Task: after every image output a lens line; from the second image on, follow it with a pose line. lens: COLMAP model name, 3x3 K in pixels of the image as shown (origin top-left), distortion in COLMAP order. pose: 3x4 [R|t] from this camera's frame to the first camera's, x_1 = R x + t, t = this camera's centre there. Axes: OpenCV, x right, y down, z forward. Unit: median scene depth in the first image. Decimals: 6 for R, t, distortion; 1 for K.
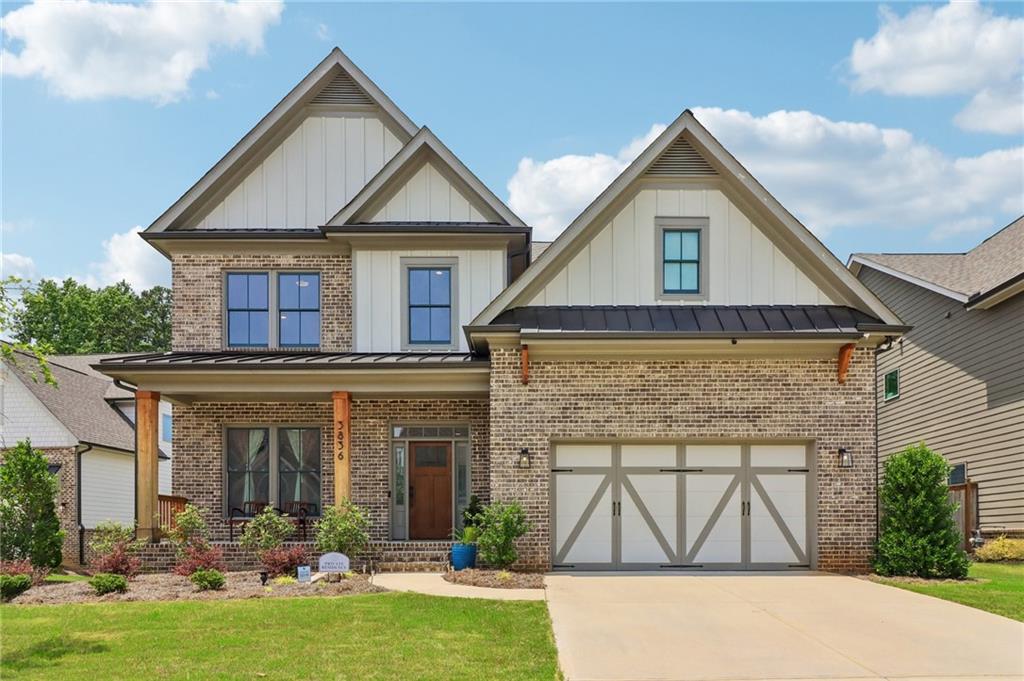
lens RADIAL K [[709.1, 0, 528.3], [0, 709.1, 345.8], [0, 0, 1]] dist [0.000434, -0.000341]
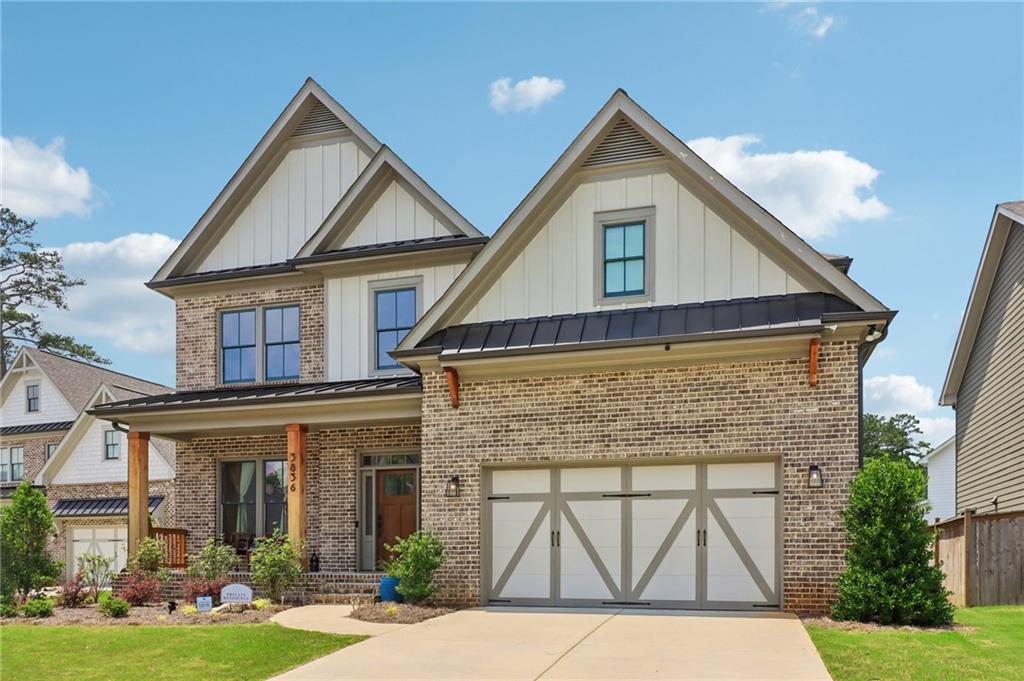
lens RADIAL K [[804.4, 0, 512.0], [0, 804.4, 340.5], [0, 0, 1]] dist [0.003047, 0.000915]
pose [[0.952939, -0.076759, -0.293284, 0.385525], [0.074882, 0.997036, -0.017641, -0.010736], [0.293769, -0.005151, 0.955863, -0.006182]]
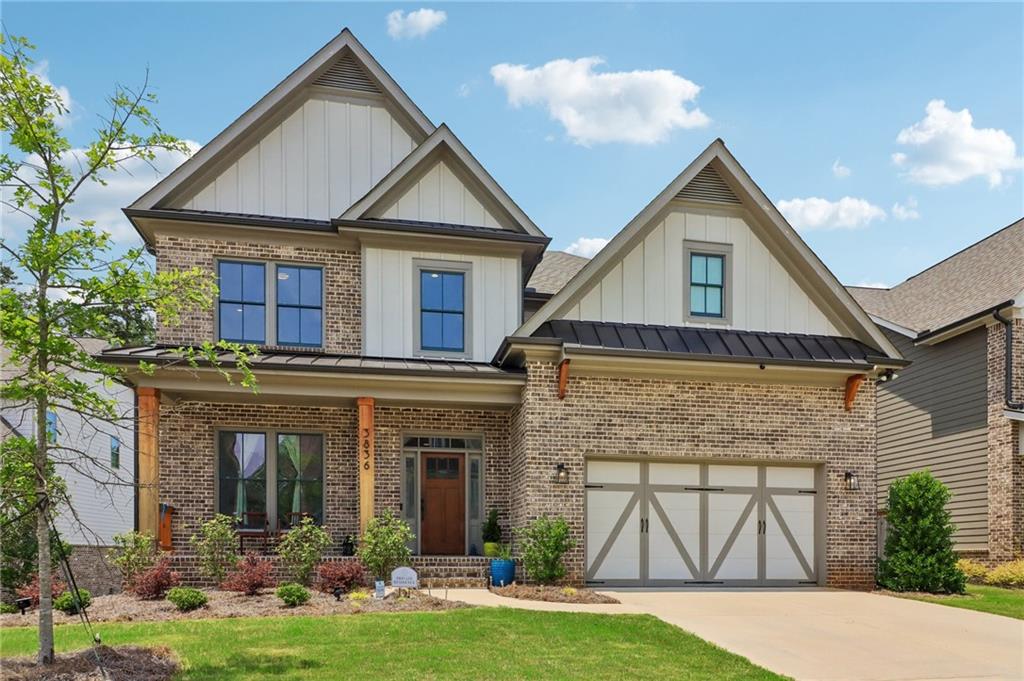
lens RADIAL K [[758.7, 0, 511.0], [0, 758.7, 347.1], [0, 0, 1]] dist [0.000680, 0.001491]
pose [[0.982681, 0.056115, 0.176606, -0.261742], [-0.055276, 0.998424, -0.009670, -0.003554], [-0.176871, -0.000259, 0.984234, -0.031299]]
